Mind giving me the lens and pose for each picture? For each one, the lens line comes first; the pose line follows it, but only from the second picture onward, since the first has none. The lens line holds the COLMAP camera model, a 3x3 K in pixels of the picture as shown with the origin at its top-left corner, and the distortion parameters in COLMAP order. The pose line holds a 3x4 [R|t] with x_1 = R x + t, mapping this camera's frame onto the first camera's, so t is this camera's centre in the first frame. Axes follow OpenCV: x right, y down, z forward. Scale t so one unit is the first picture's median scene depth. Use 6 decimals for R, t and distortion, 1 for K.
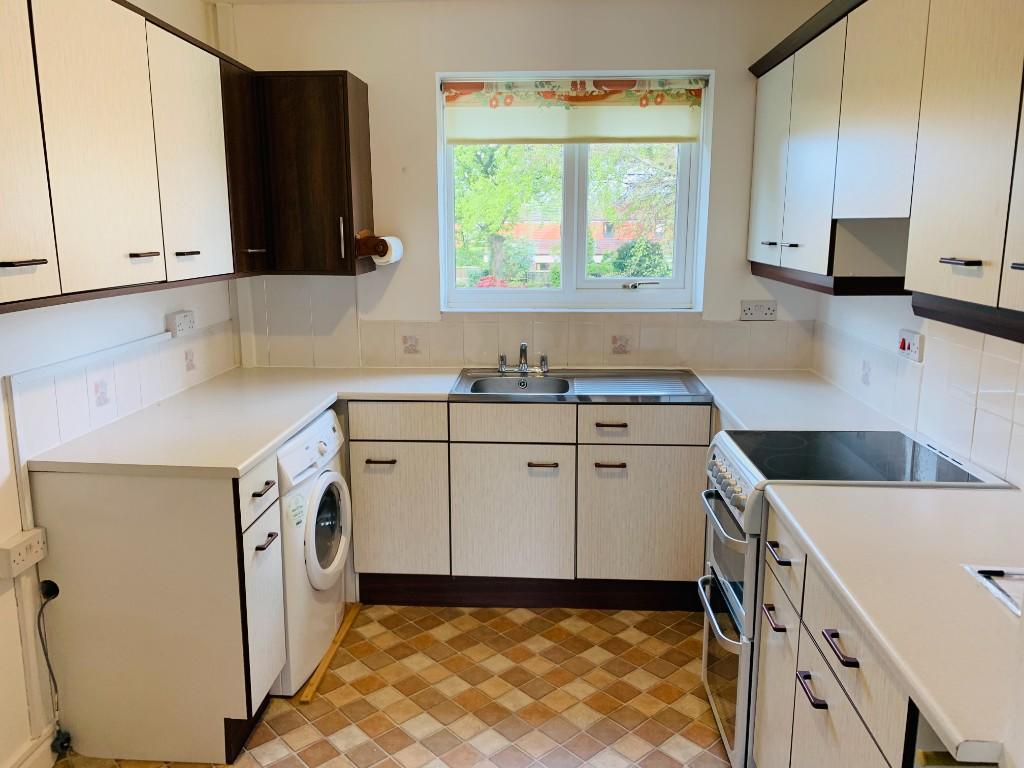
lens RADIAL K [[789.0, 0, 512.0], [0, 789.0, 384.0], [0, 0, 1]] dist [0.006078, 0.002146]
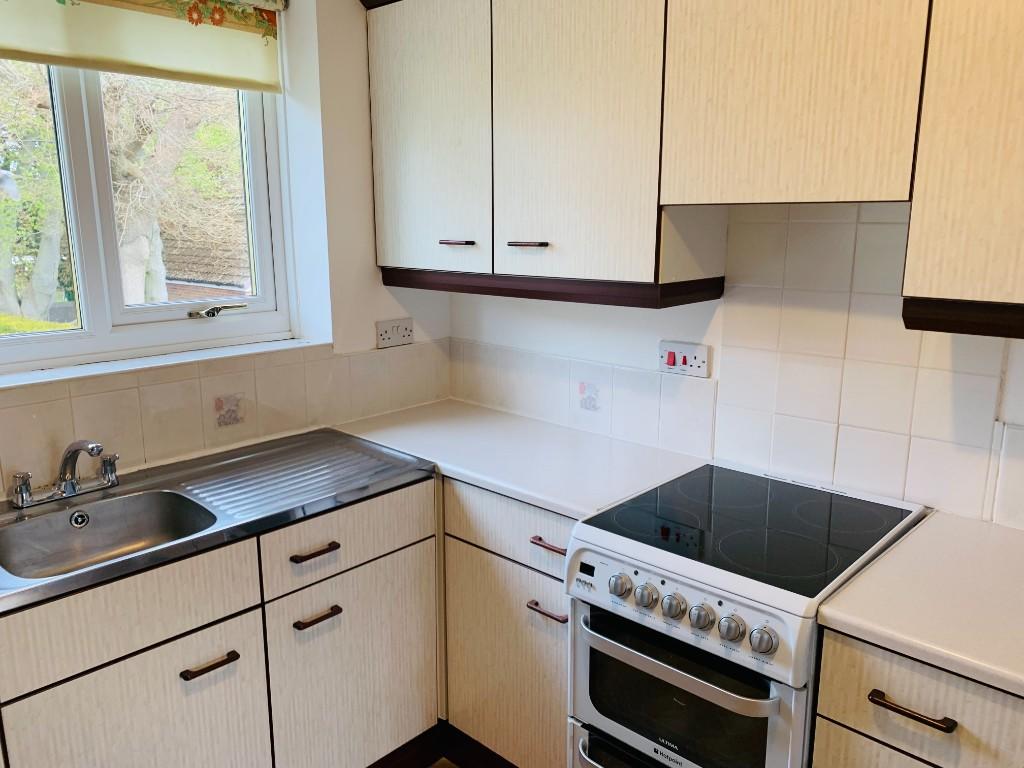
lens RADIAL K [[777.9, 0, 512.0], [0, 777.9, 384.0], [0, 0, 1]] dist [0.006341, -0.006310]
pose [[0.648207, -0.151675, 0.746205, -0.170477], [0.152243, 0.985990, 0.068165, -0.078684], [-0.746089, 0.069420, 0.662217, 0.438650]]
